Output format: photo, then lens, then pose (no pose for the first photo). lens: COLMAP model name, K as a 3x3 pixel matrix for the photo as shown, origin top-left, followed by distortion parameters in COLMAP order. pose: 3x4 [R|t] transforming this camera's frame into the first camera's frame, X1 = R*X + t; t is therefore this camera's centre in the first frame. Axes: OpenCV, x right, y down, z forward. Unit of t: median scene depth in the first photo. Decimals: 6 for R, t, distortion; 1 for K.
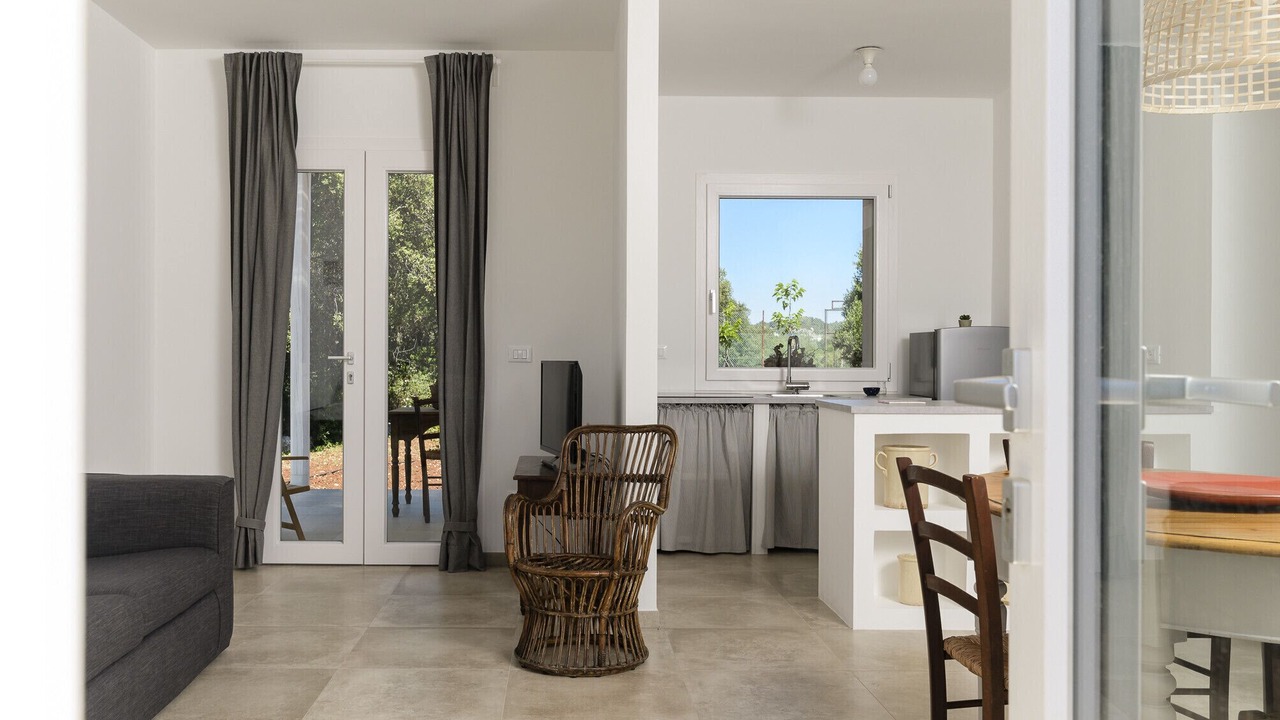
lens RADIAL K [[1107.3, 0, 668.4], [0, 1107.3, 362.8], [0, 0, 1]] dist [-0.011455, -0.008864]
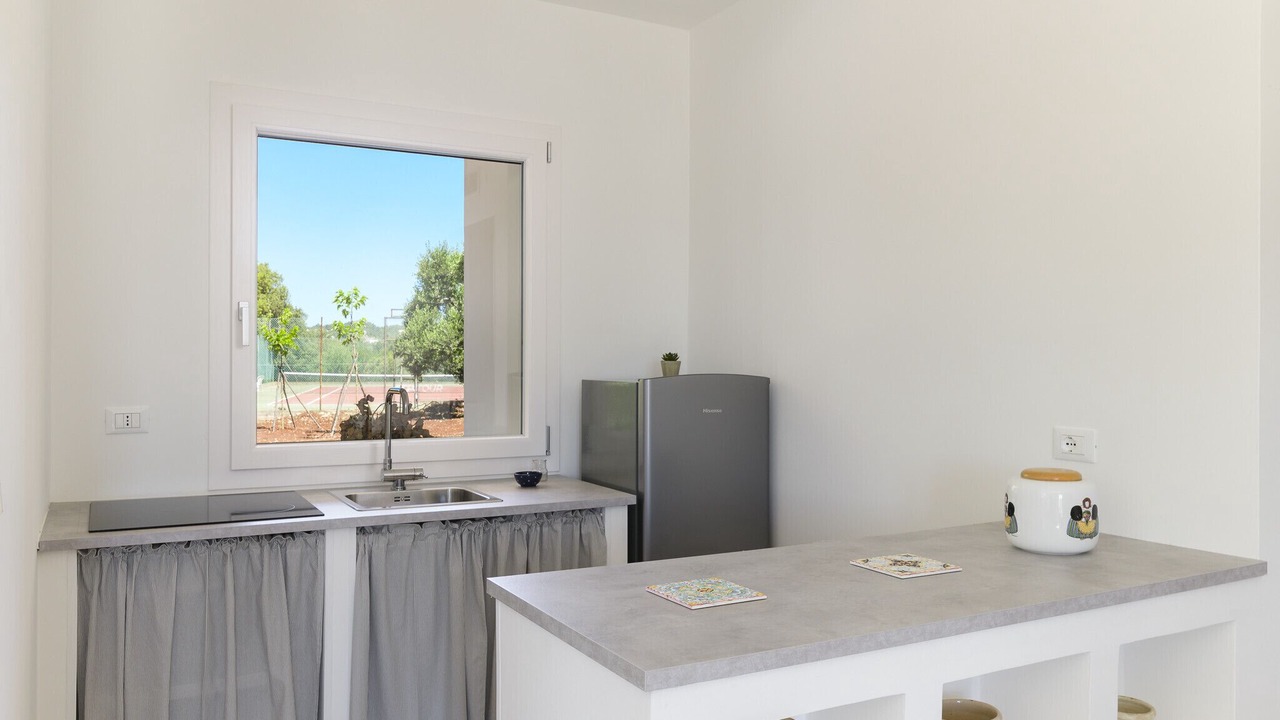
lens RADIAL K [[786.5, 0, 561.5], [0, 786.5, 360.6], [0, 0, 1]] dist [0.001446, -0.000761]
pose [[0.925358, -0.000744, 0.379095, 0.038016], [-0.005174, 0.999880, 0.014593, -0.043523], [-0.379060, -0.015465, 0.925243, 0.584873]]
